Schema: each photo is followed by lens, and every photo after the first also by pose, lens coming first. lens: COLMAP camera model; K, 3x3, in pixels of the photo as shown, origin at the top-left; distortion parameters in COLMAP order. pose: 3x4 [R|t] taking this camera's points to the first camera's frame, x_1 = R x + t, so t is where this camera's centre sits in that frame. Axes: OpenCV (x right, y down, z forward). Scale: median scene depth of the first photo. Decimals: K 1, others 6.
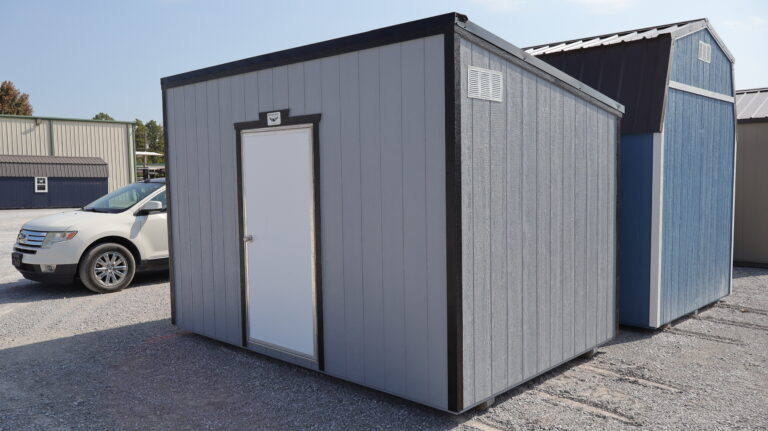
lens RADIAL K [[629.2, 0, 384.0], [0, 629.2, 215.5], [0, 0, 1]] dist [-0.012704, -0.004679]
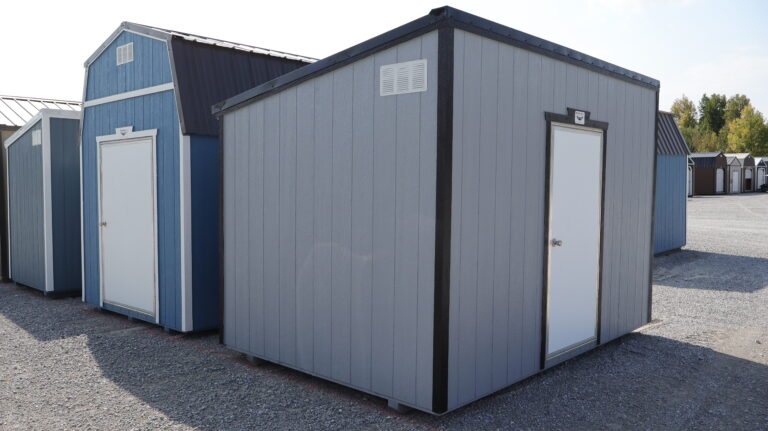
lens RADIAL K [[629.2, 0, 384.0], [0, 629.2, 215.5], [0, 0, 1]] dist [-0.012704, -0.004679]
pose [[-0.004854, -0.039257, 0.999217, -1.103558], [0.063864, 0.997177, 0.039487, -0.053149], [-0.997947, 0.064006, -0.002333, 1.231331]]
